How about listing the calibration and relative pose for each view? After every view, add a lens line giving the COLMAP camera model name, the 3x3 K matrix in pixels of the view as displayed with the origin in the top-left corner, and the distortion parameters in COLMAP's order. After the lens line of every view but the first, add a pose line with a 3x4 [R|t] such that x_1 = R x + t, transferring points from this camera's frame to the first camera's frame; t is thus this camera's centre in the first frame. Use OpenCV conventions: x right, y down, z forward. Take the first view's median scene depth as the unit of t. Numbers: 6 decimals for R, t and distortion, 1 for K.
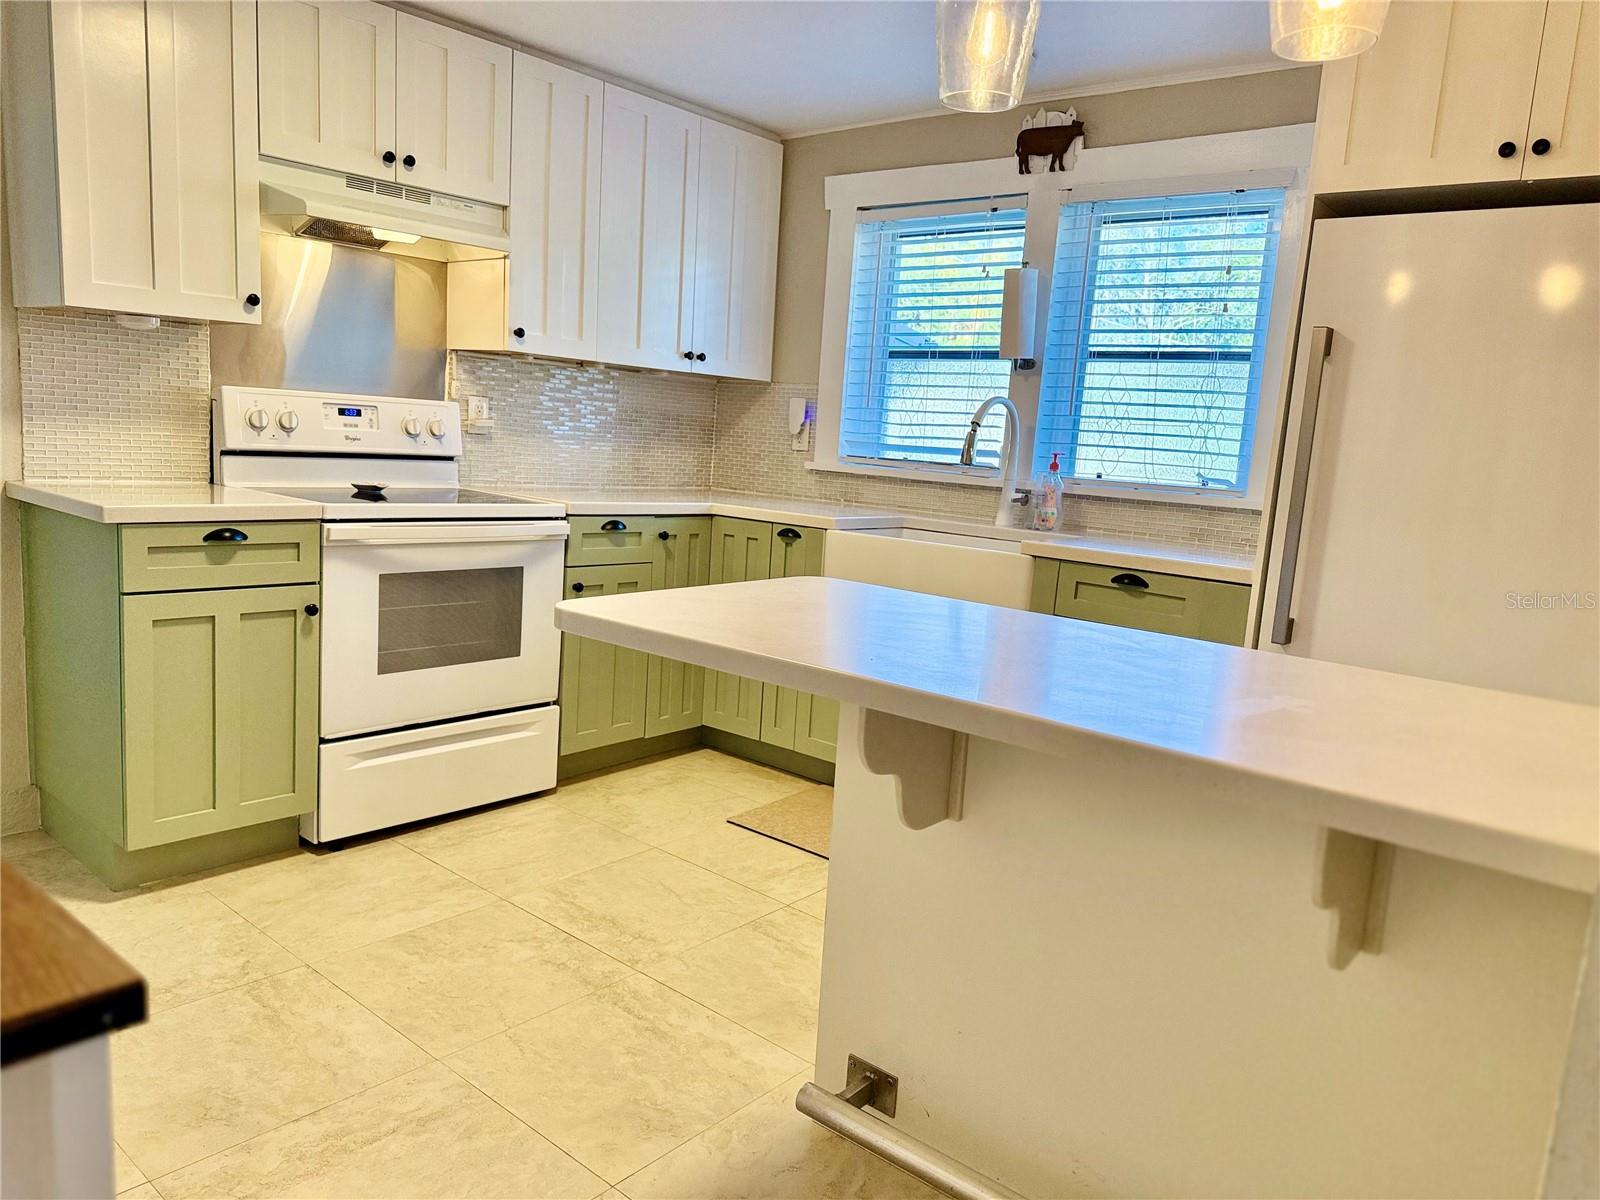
lens RADIAL K [[1135.5, 0, 798.7], [0, 1135.5, 605.6], [0, 0, 1]] dist [0.053535, -0.060834]
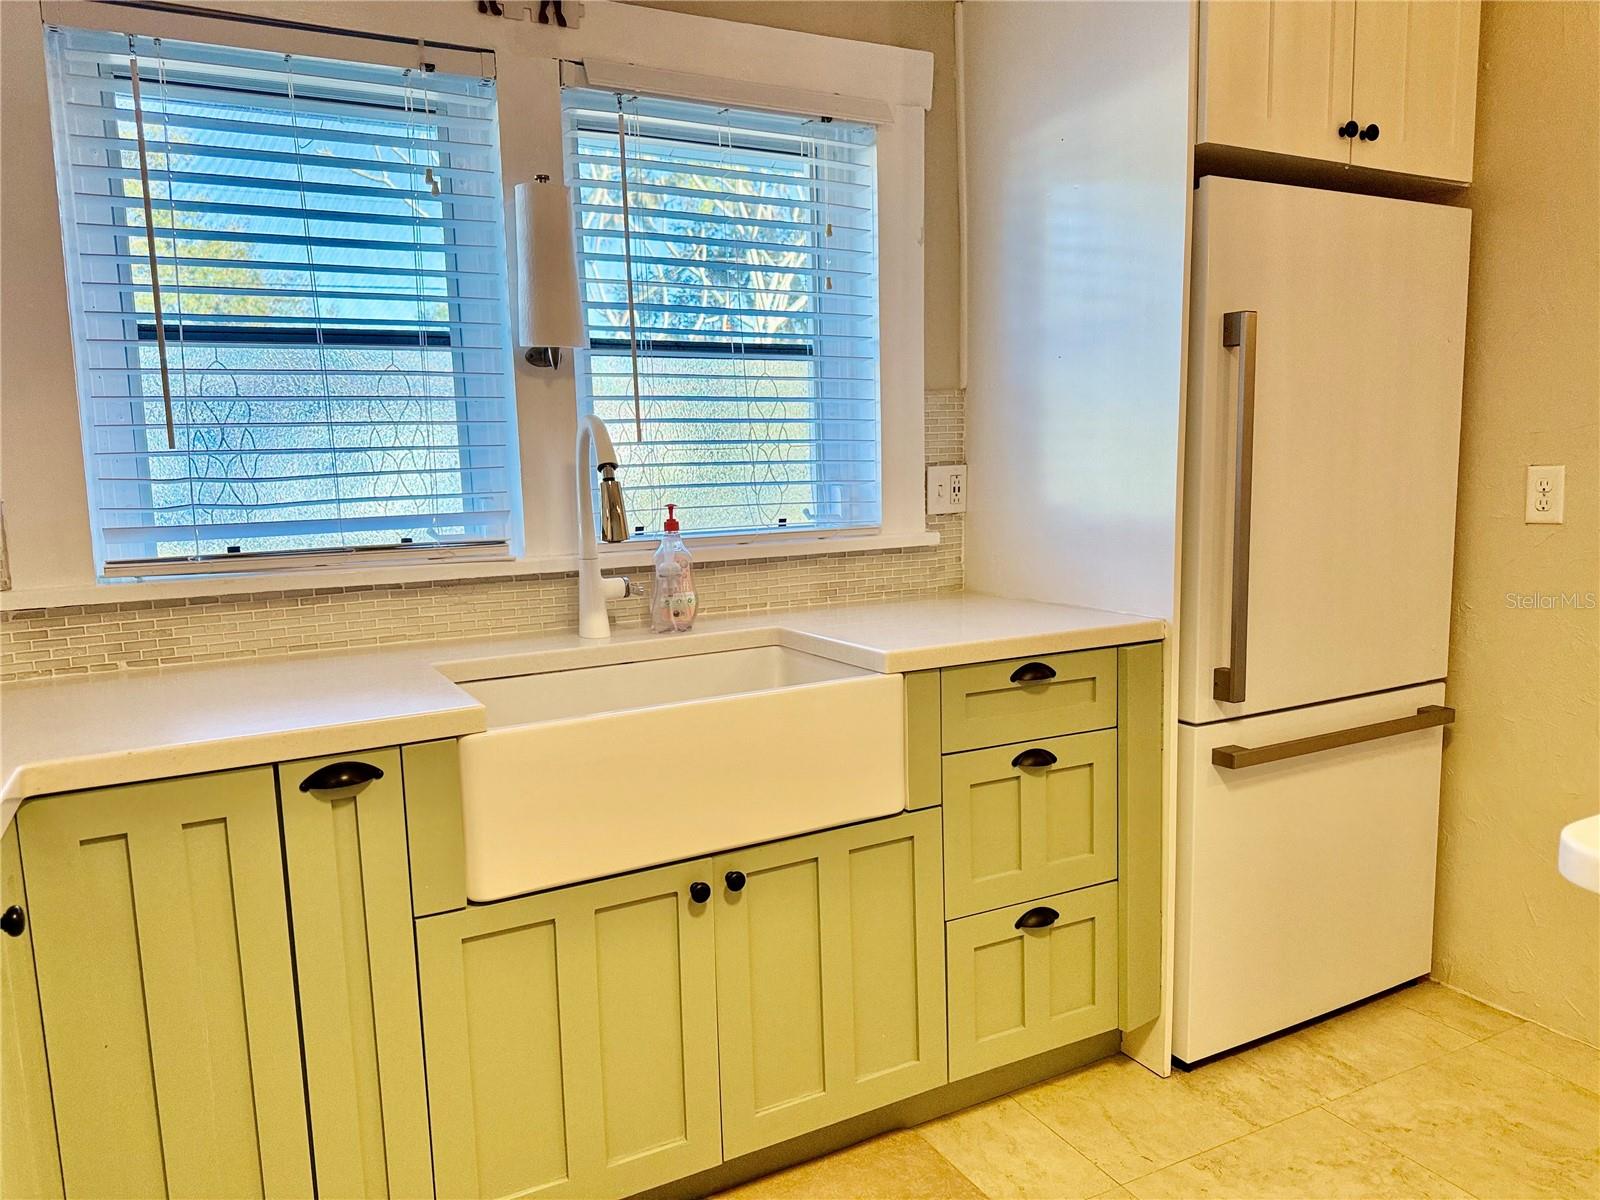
lens RADIAL K [[1110.2, 0, 795.6], [0, 1110.2, 589.3], [0, 0, 1]] dist [0.115288, -0.209615]
pose [[0.365598, -0.178048, 0.913585, -0.309206], [0.190264, 0.975103, 0.113898, -0.146859], [-0.911119, 0.132182, 0.390372, 0.723075]]
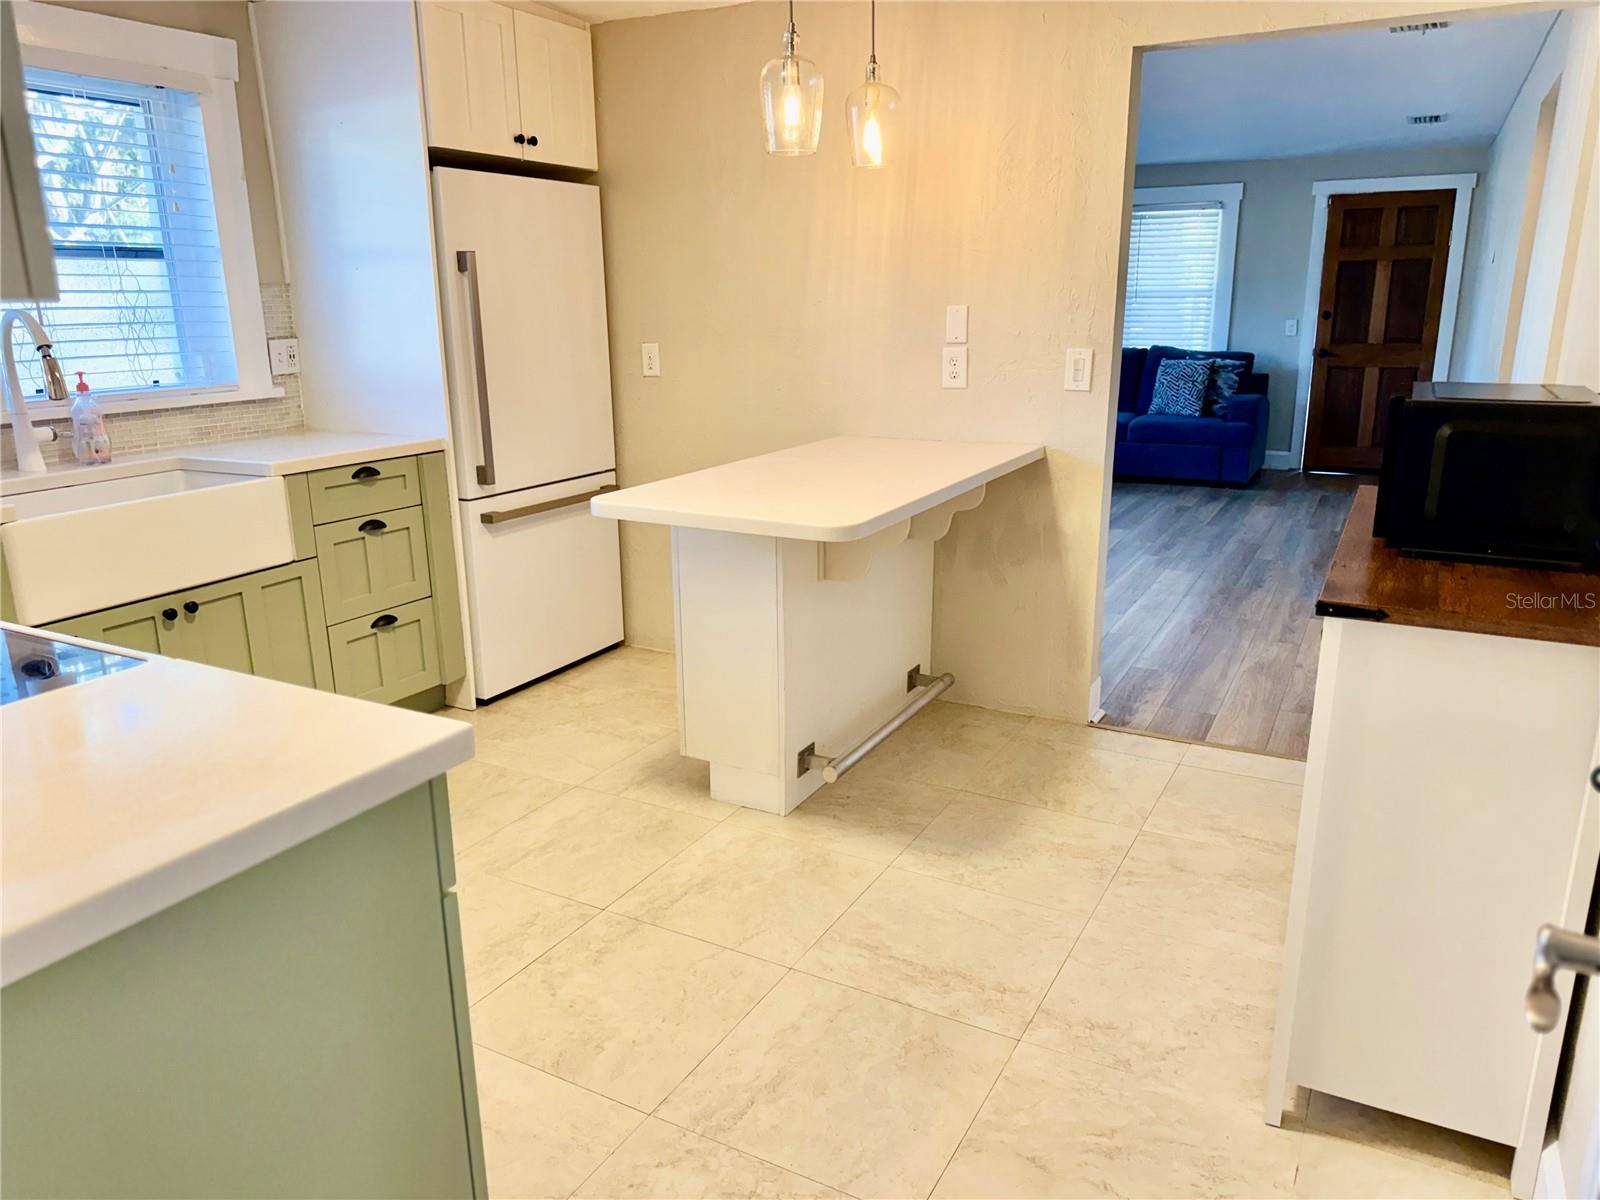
lens RADIAL K [[1135.5, 0, 798.7], [0, 1135.5, 605.6], [0, 0, 1]] dist [0.053535, -0.060834]
pose [[-0.212067, -0.314770, 0.925174, -0.750132], [0.149835, 0.925041, 0.349069, -0.194652], [-0.965700, 0.212649, -0.149007, 0.656649]]
